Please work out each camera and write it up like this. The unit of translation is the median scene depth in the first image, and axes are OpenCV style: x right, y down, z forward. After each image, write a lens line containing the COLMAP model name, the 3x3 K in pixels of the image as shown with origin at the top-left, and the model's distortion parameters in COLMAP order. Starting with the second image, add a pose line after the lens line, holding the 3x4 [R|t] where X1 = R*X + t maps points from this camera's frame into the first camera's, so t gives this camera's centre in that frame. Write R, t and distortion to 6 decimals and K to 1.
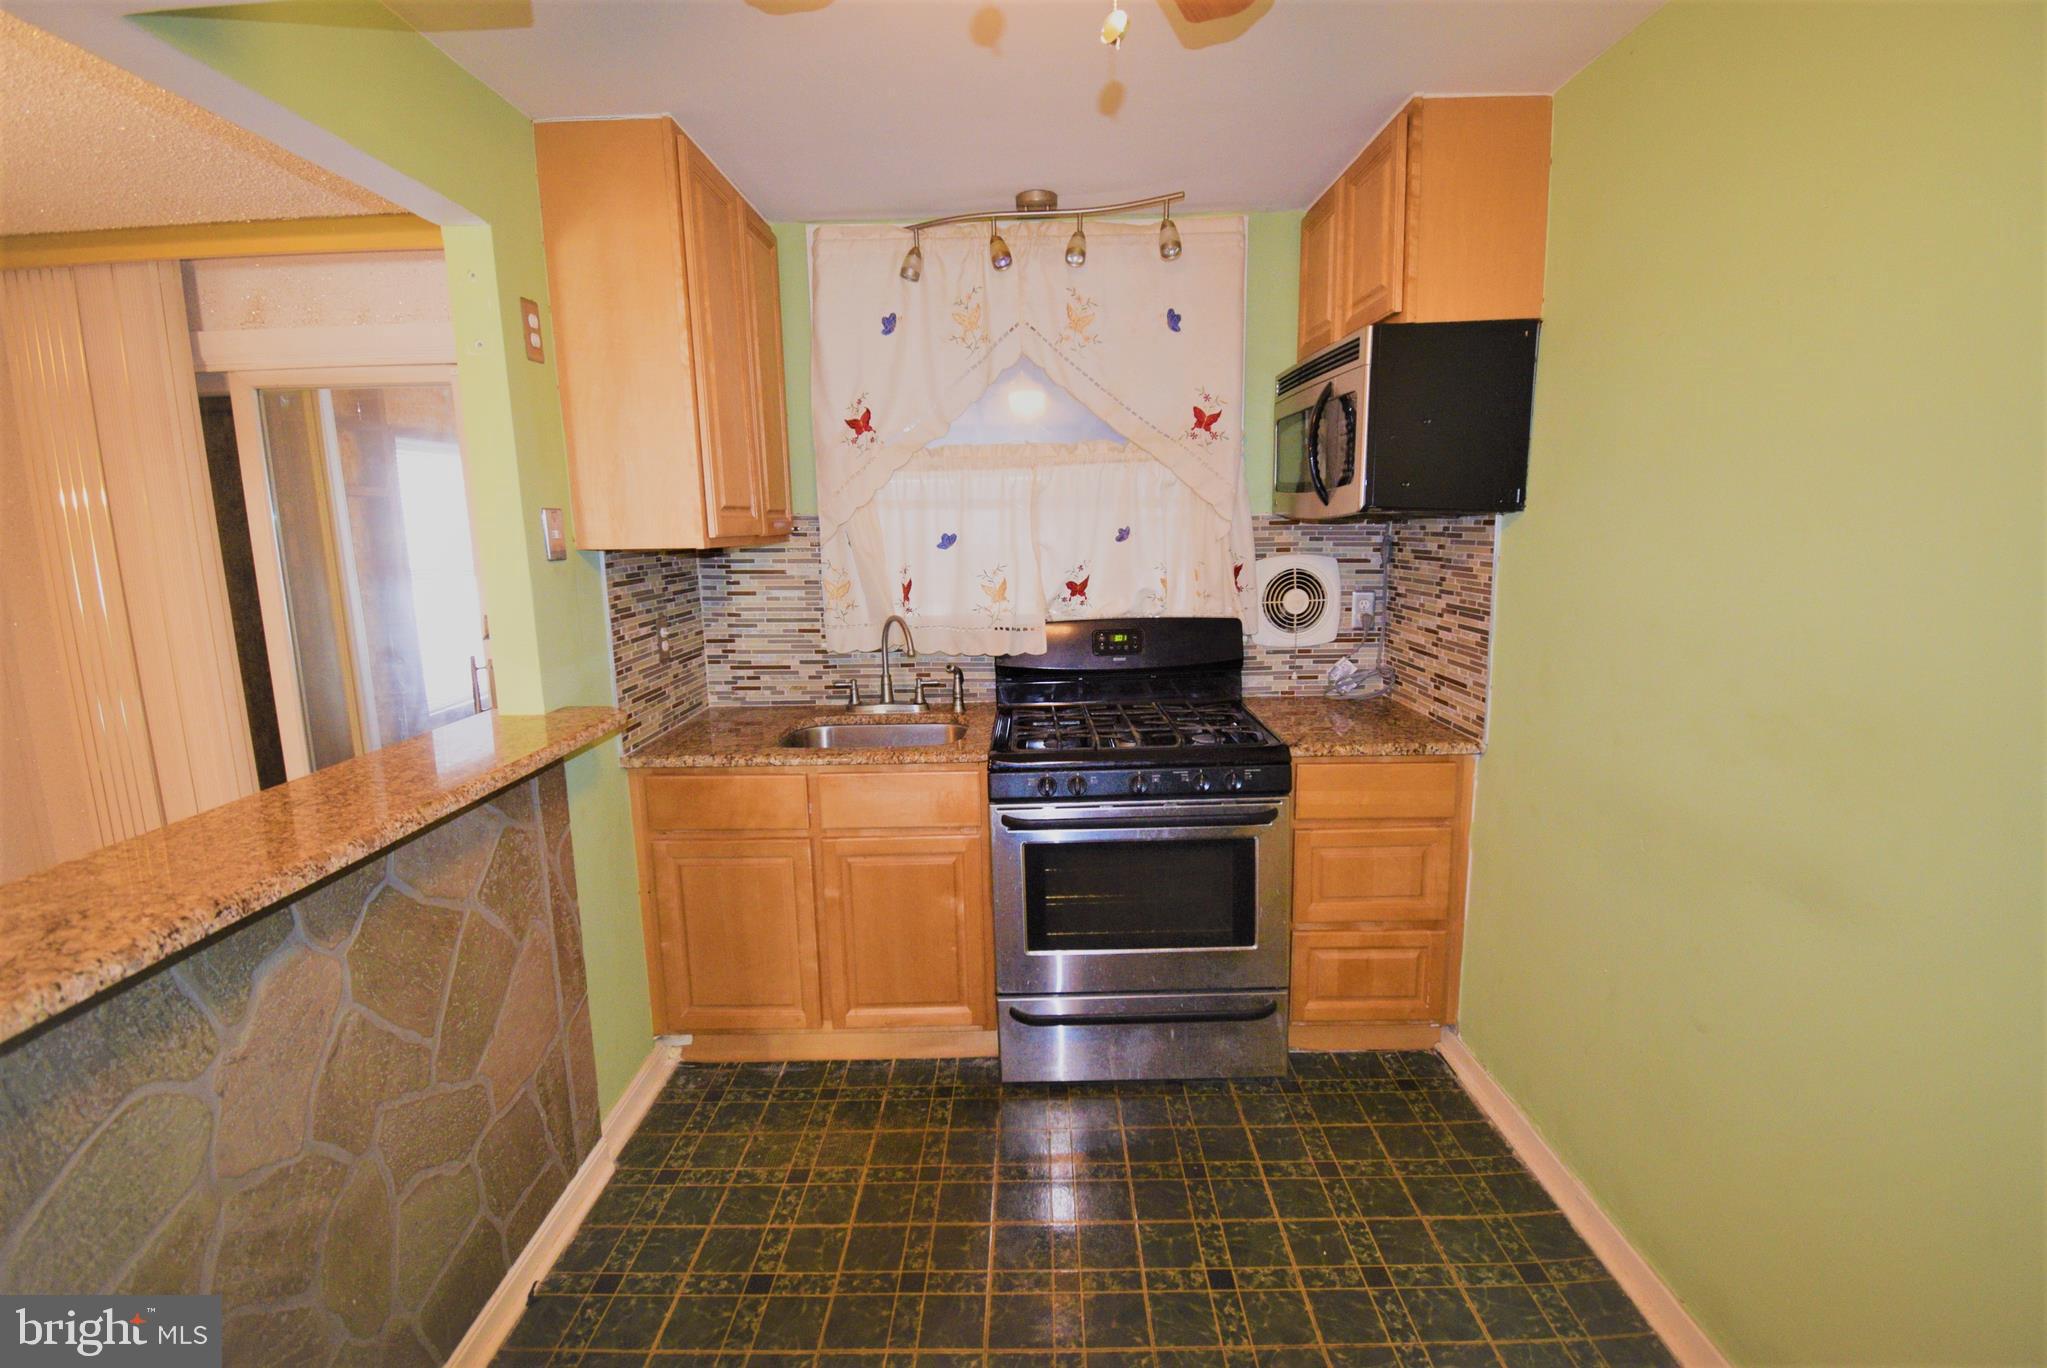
lens RADIAL K [[904.4, 0, 1025.2], [0, 904.4, 680.1], [0, 0, 1]] dist [0.019111, -0.024205]
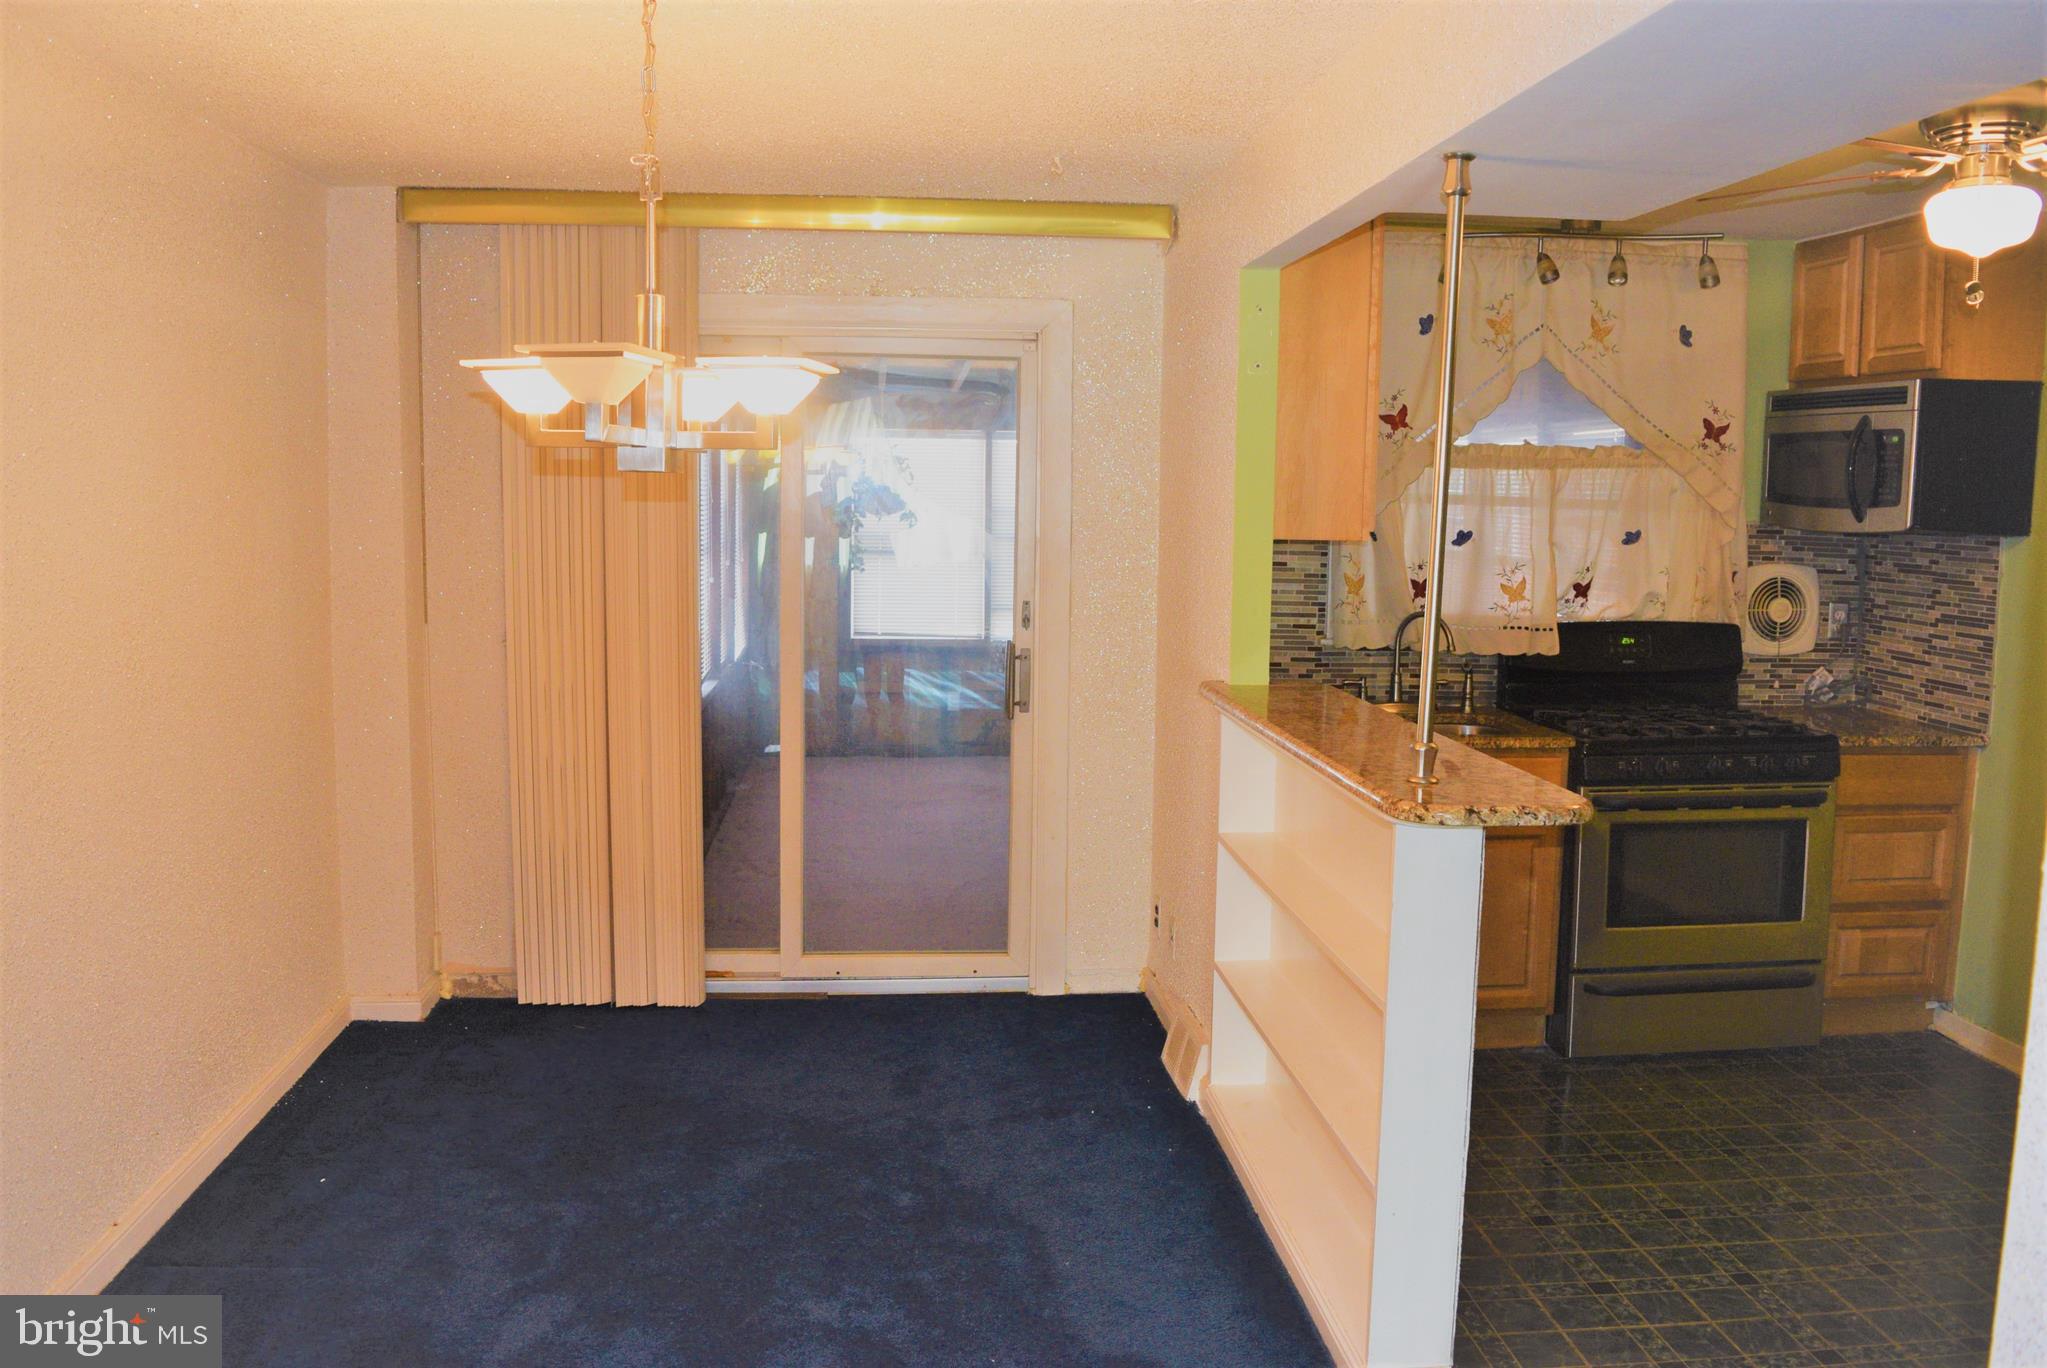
lens RADIAL K [[1610.8, 0, 1024.7], [0, 1610.8, 681.3], [0, 0, 1]] dist [-0.088576, 0.005671]
pose [[0.994716, 0.021577, 0.100371, -0.776233], [-0.016229, 0.998420, -0.053792, 0.109398], [-0.101373, 0.051879, 0.993495, -0.711722]]
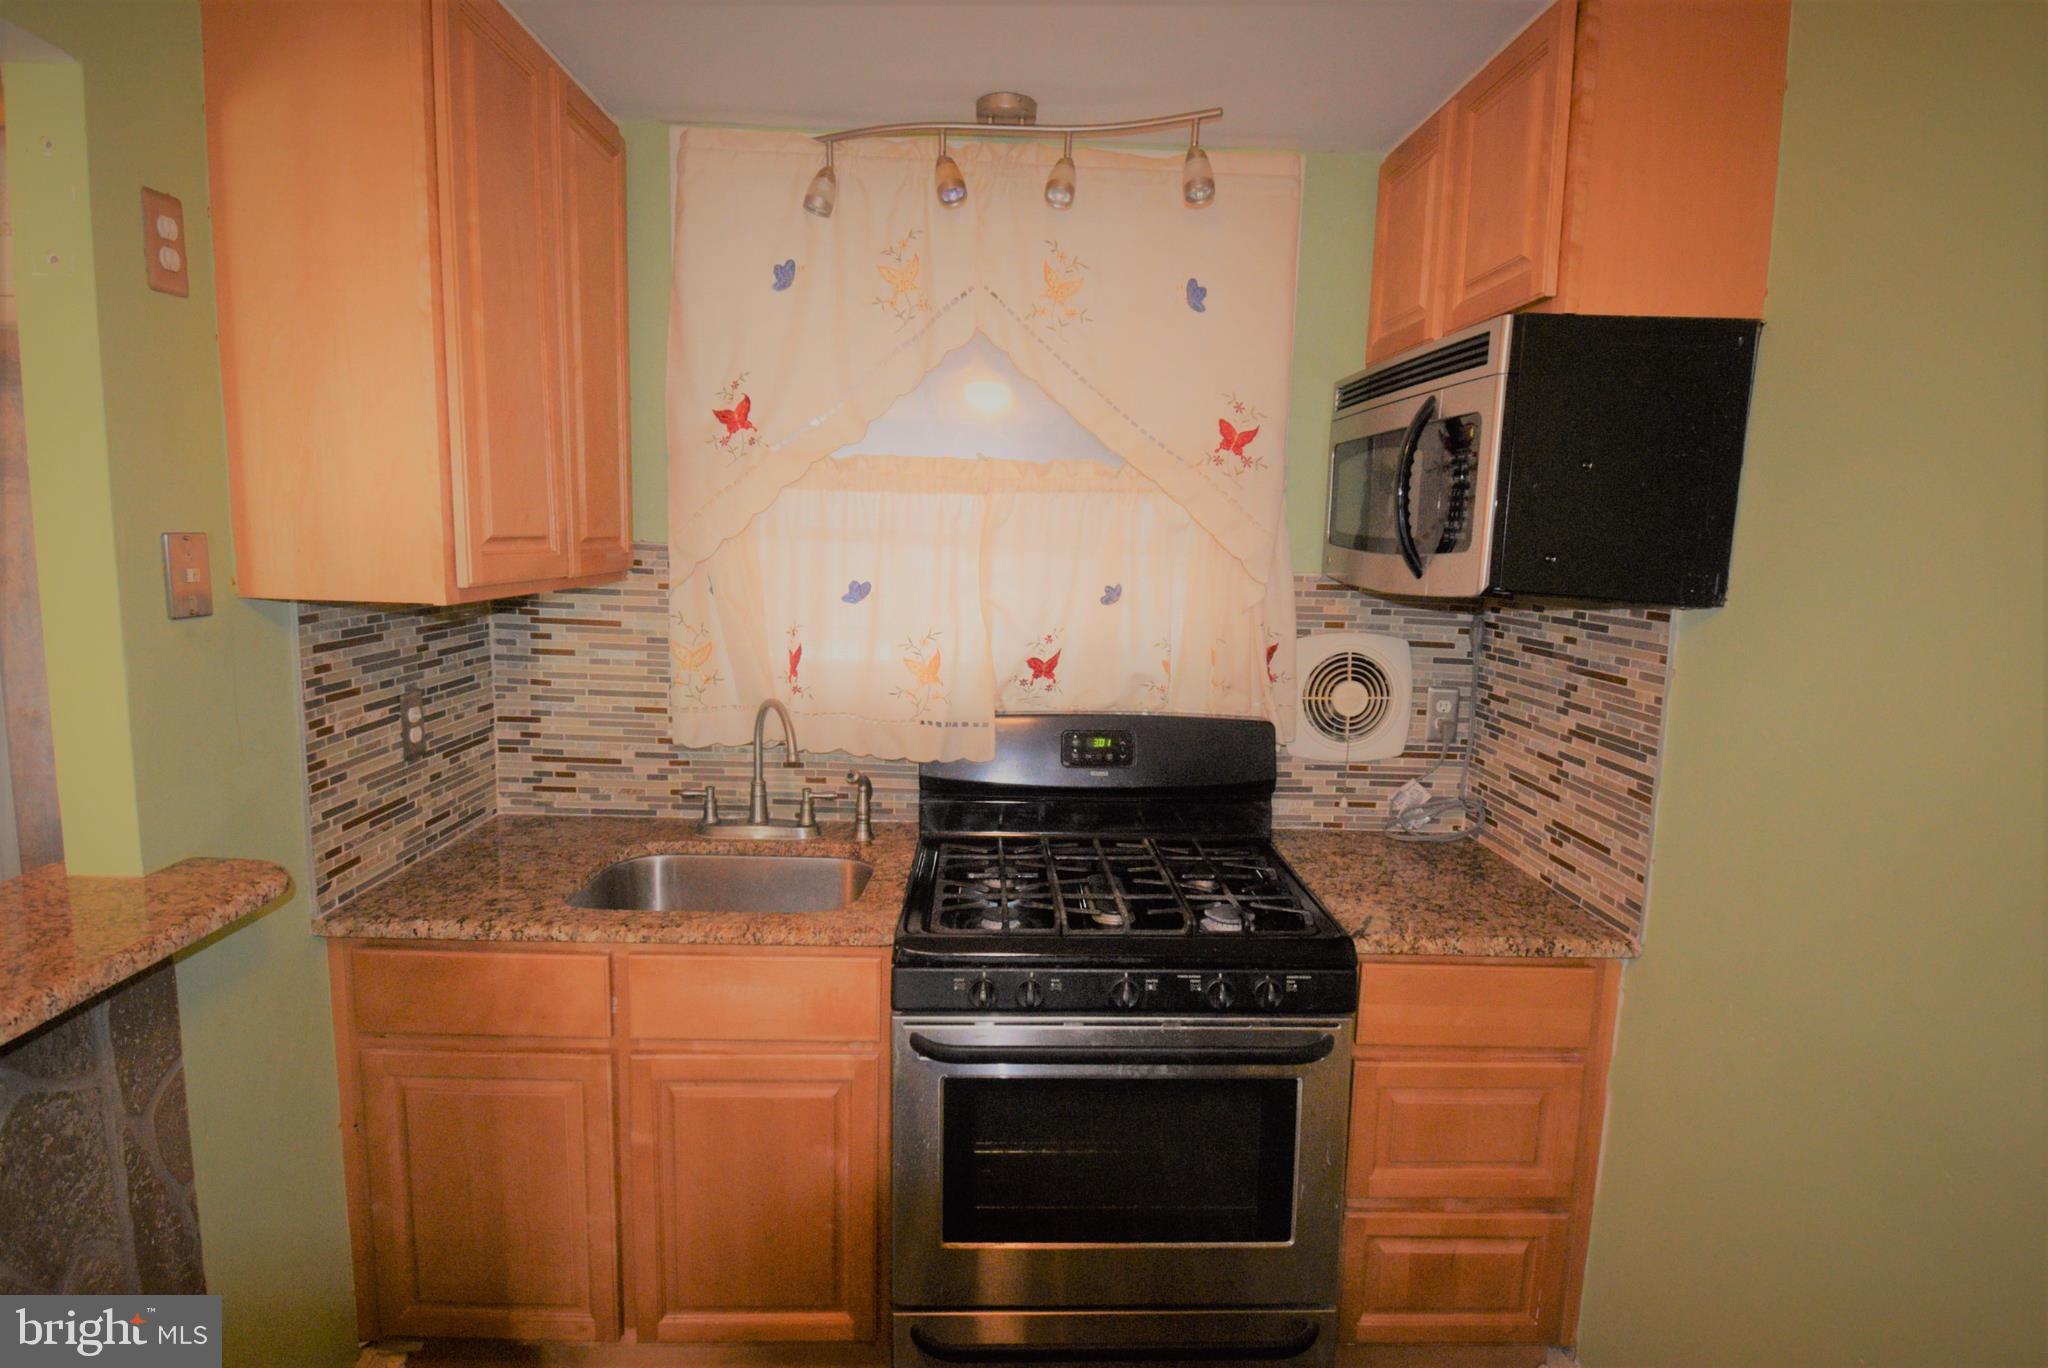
lens RADIAL K [[1044.9, 0, 1028.9], [0, 1044.9, 680.1], [0, 0, 1]] dist [0.021653, -0.029066]
pose [[0.997998, 0.043133, 0.046254, 0.010932], [-0.041651, 0.998602, -0.032534, -0.070344], [-0.047592, 0.030542, 0.998400, 0.213381]]
